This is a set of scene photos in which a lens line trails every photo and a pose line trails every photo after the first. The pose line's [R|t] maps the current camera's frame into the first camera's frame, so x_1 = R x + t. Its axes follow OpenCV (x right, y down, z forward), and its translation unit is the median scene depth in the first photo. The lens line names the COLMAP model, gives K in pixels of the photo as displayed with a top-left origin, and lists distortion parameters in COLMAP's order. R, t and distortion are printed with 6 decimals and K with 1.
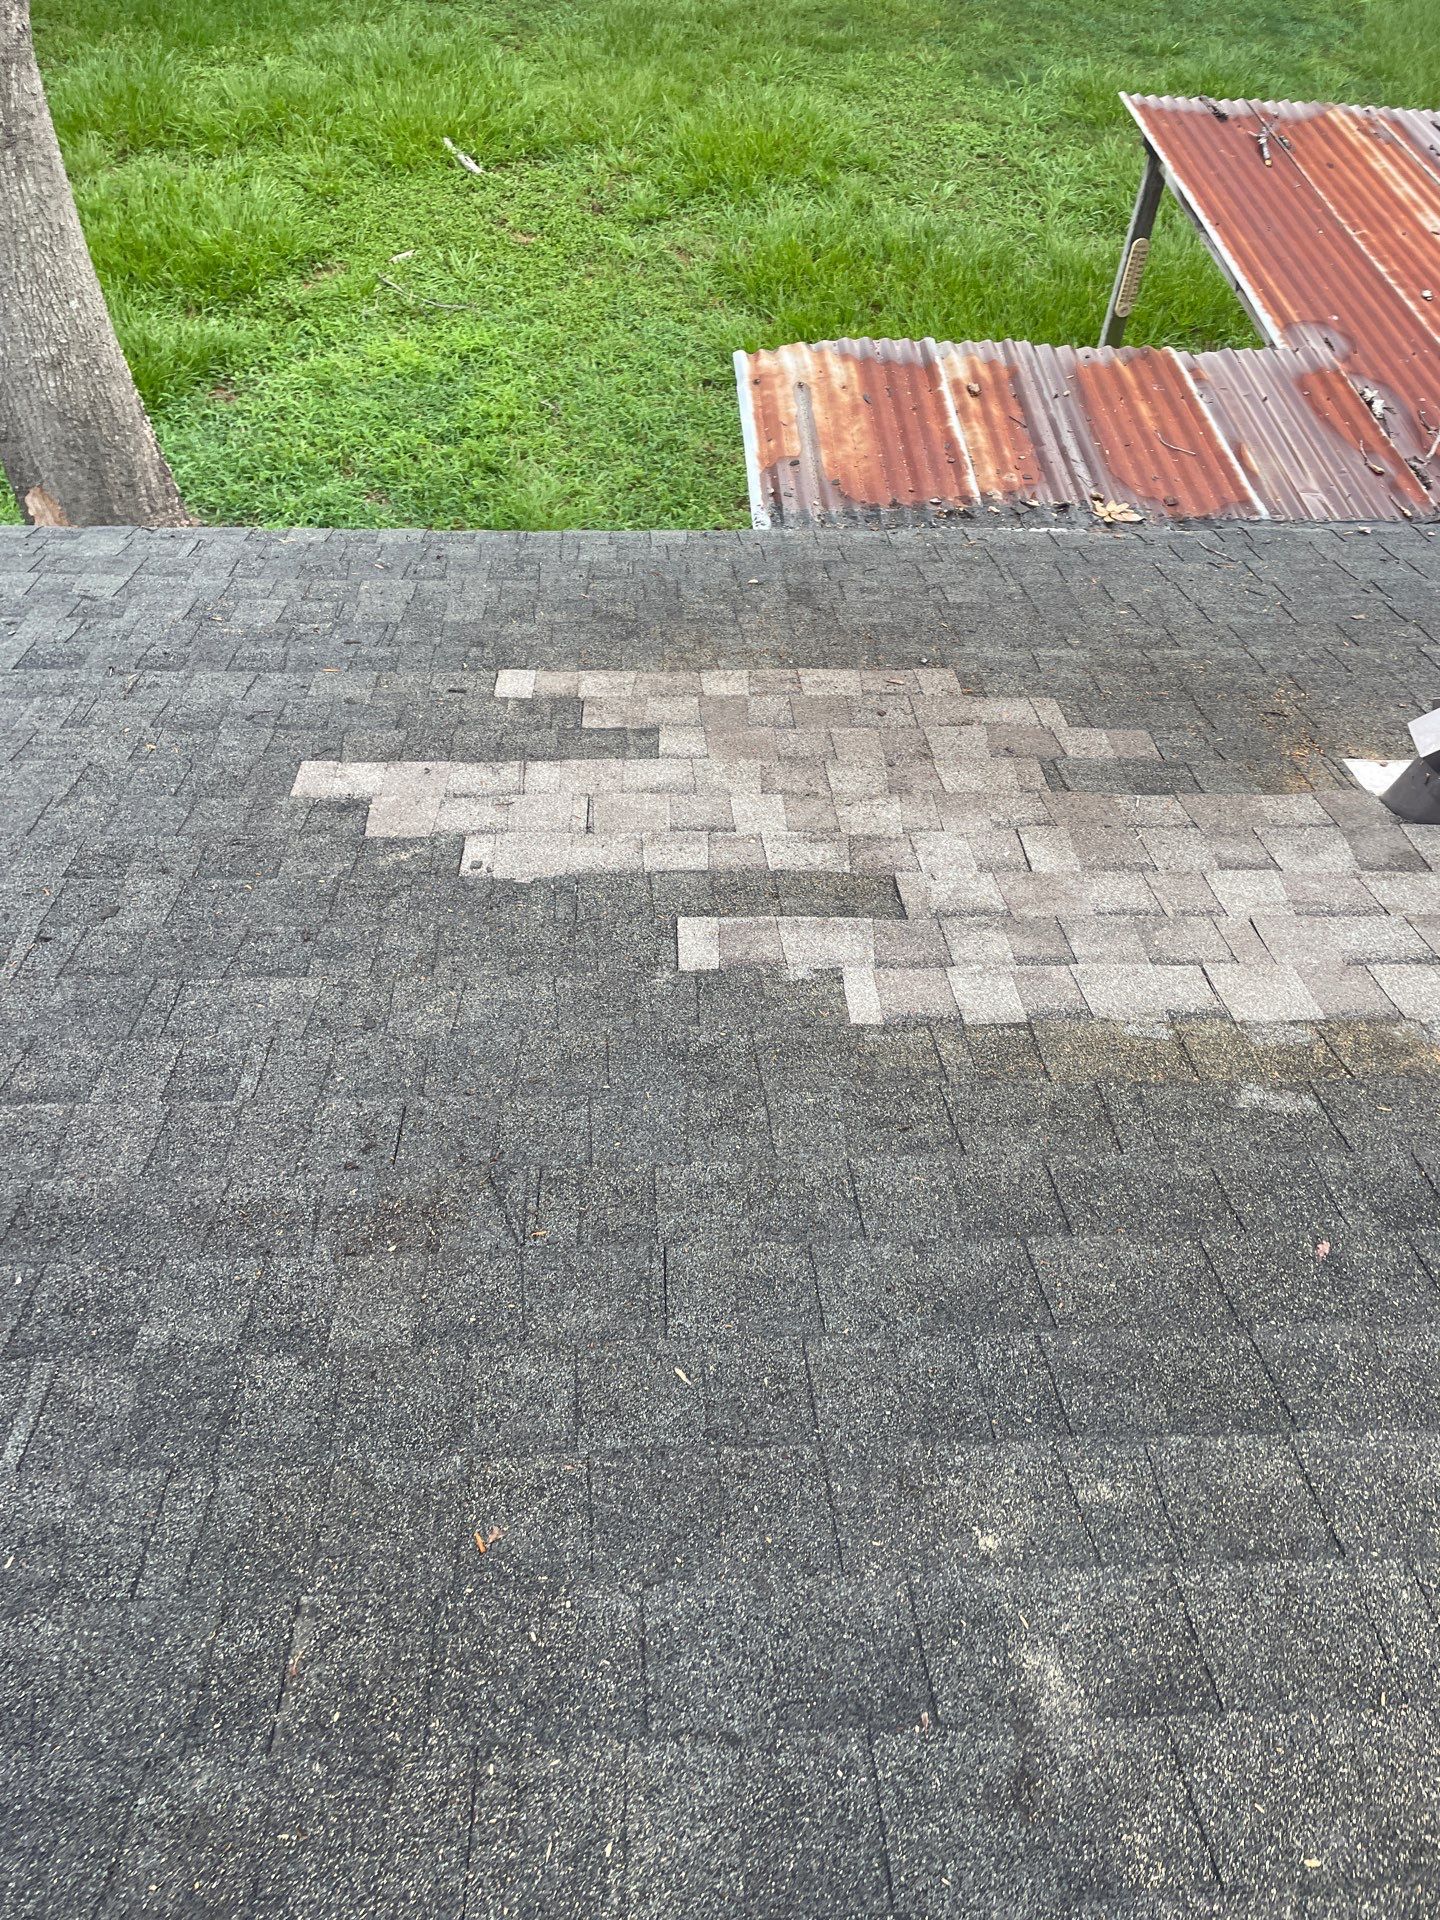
lens RADIAL K [[1417.0, 0, 718.5], [0, 1417.0, 941.8], [0, 0, 1]] dist [0.098372, -0.123648]
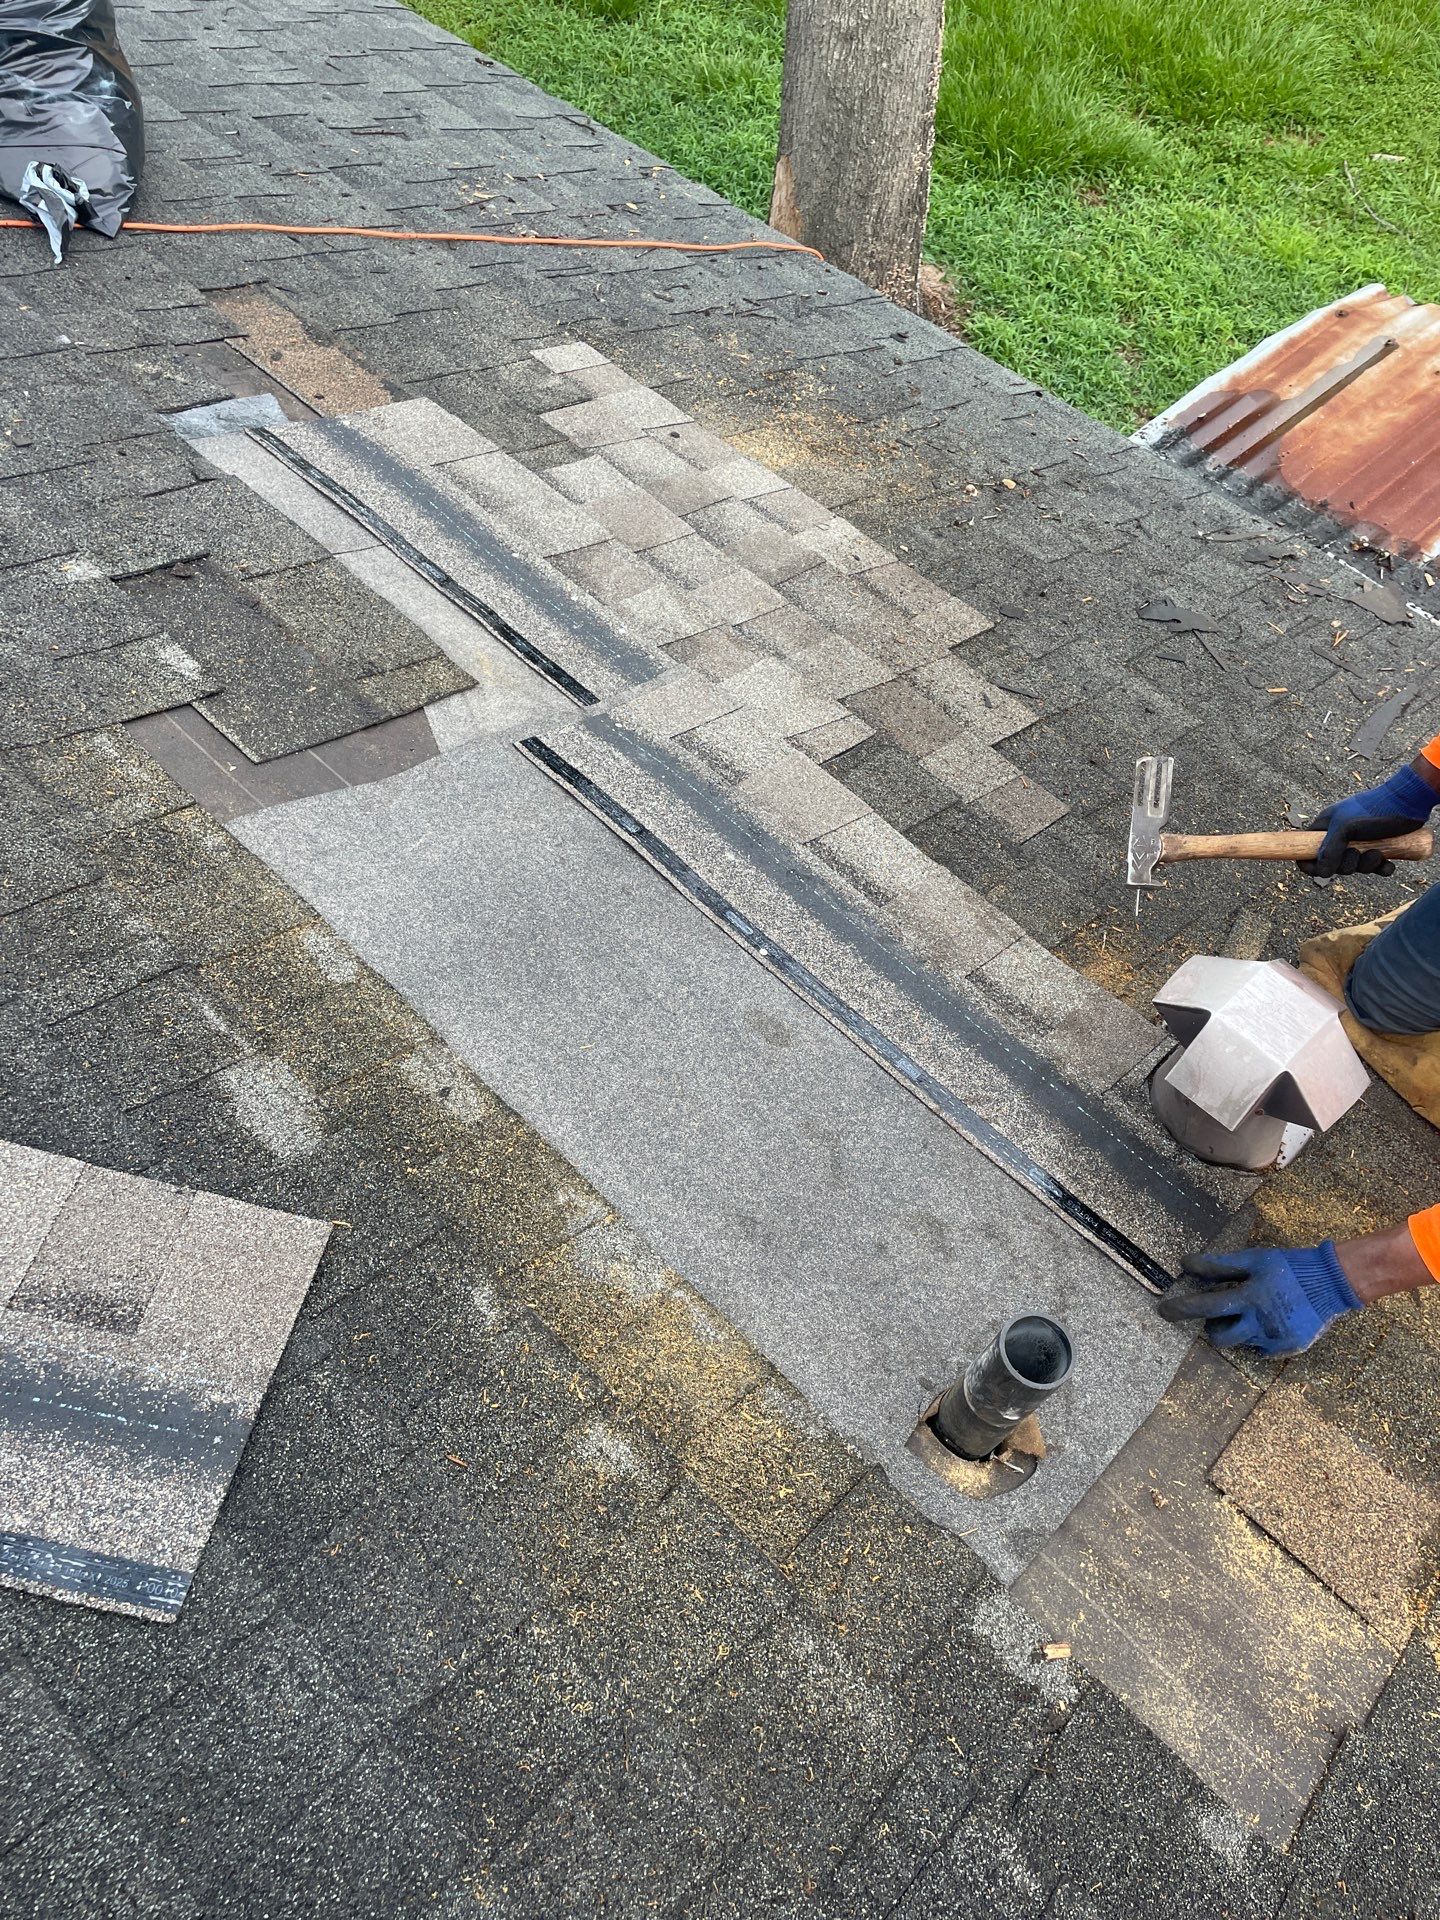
lens RADIAL K [[1465.4, 0, 771.9], [0, 1465.4, 949.0], [0, 0, 1]] dist [0.079526, -0.108001]
pose [[0.694971, 0.604481, -0.389381, 0.351164], [-0.588282, 0.789386, 0.175483, -0.092235], [0.413448, 0.107110, 0.904206, 0.214099]]
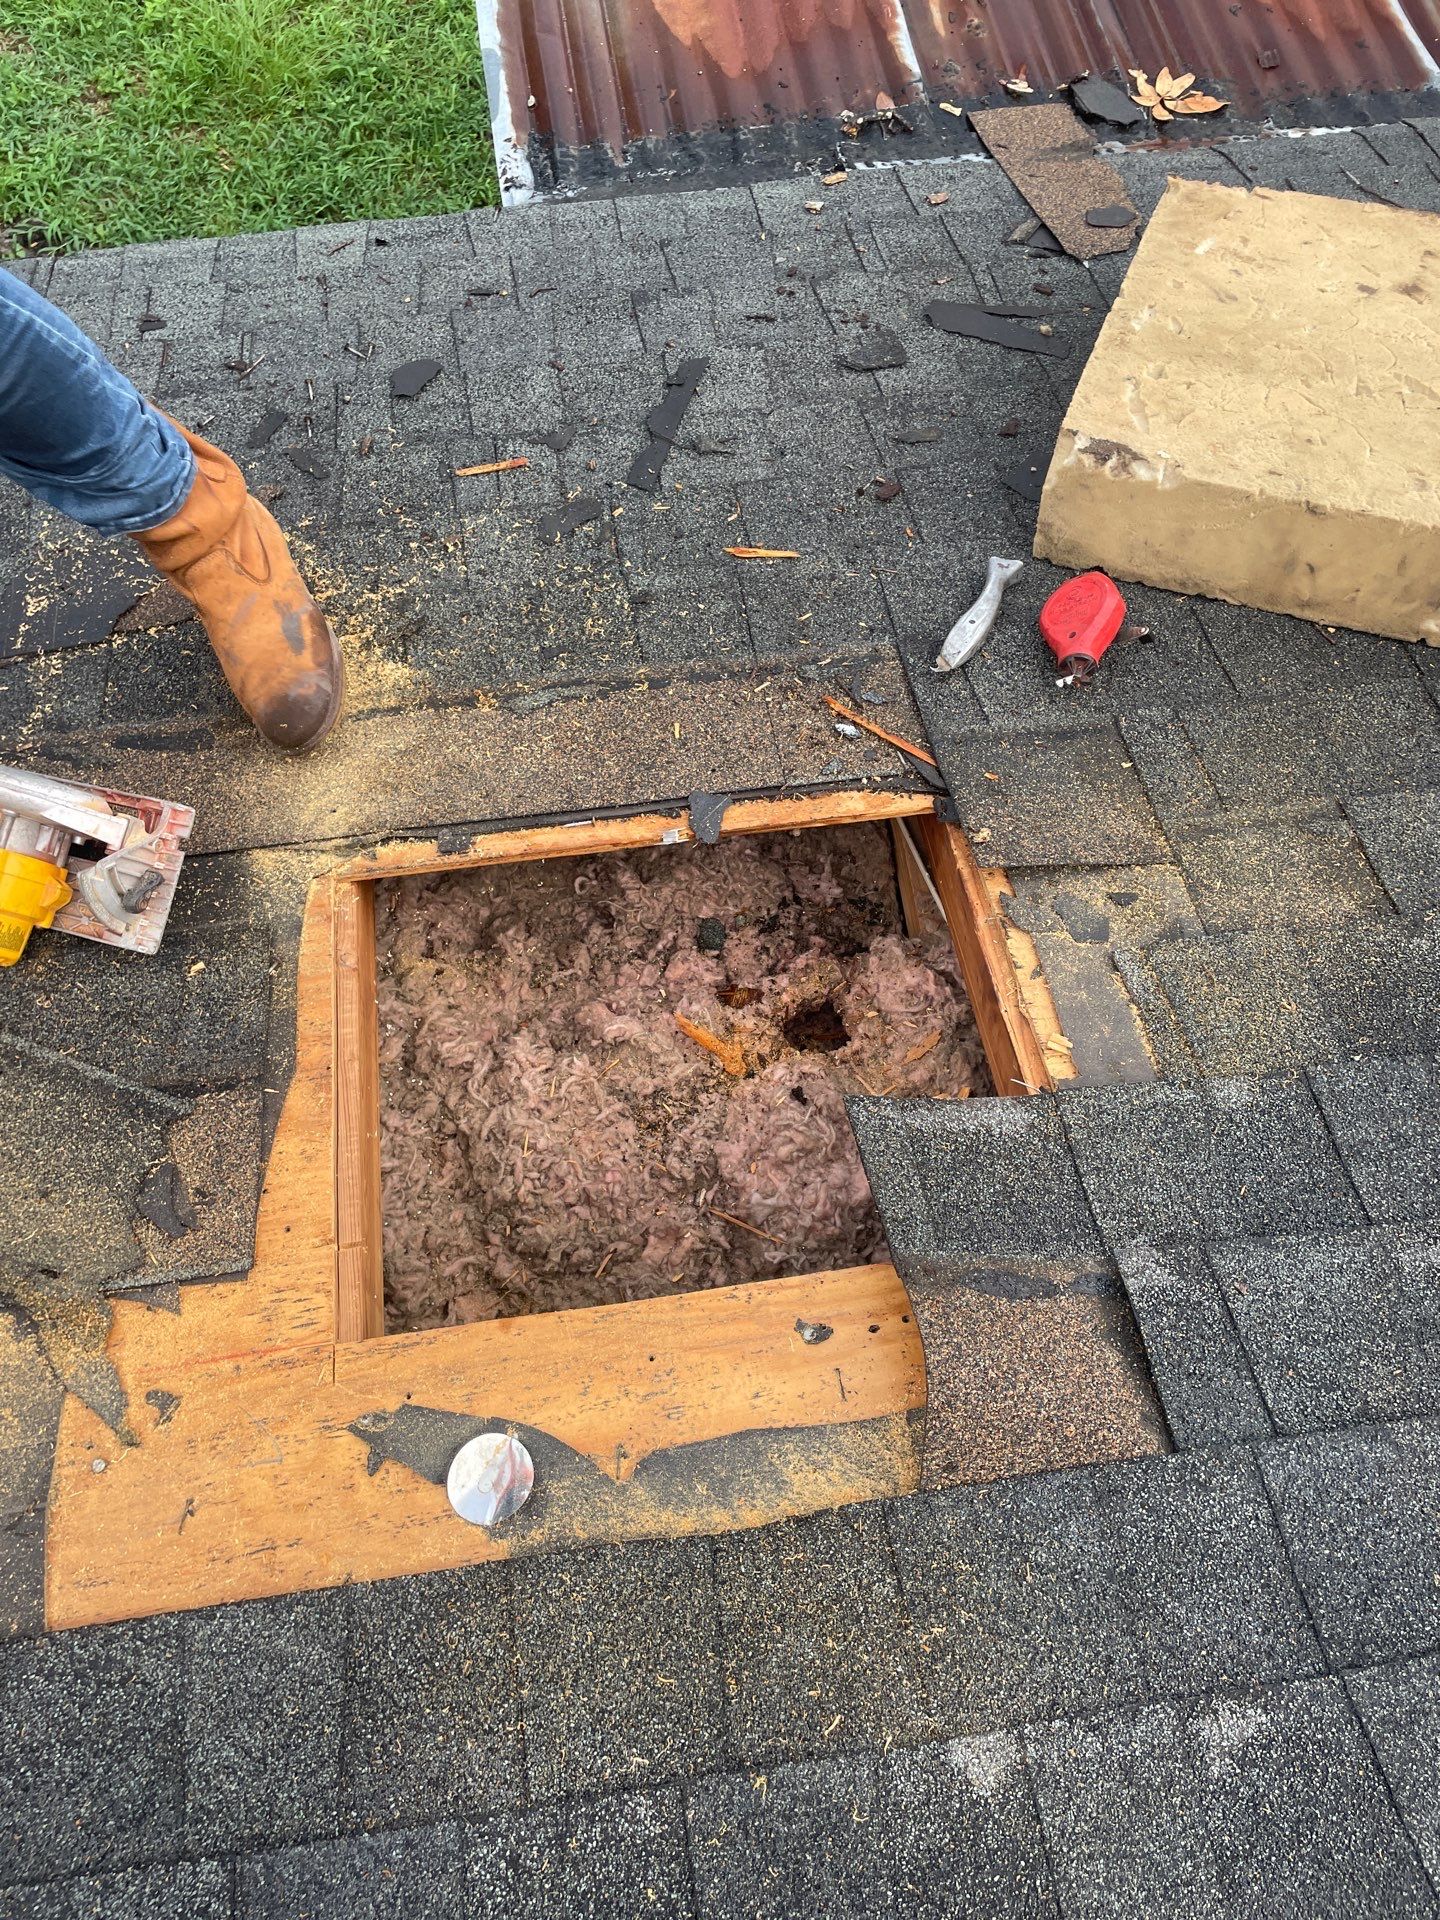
lens RADIAL K [[1417.7, 0, 742.9], [0, 1417.7, 944.4], [0, 0, 1]] dist [0.094843, -0.121211]
pose [[0.993183, -0.111622, 0.033582, 0.060922], [0.094626, 0.940307, 0.326907, -0.186278], [-0.068067, -0.321501, 0.944460, 0.385118]]
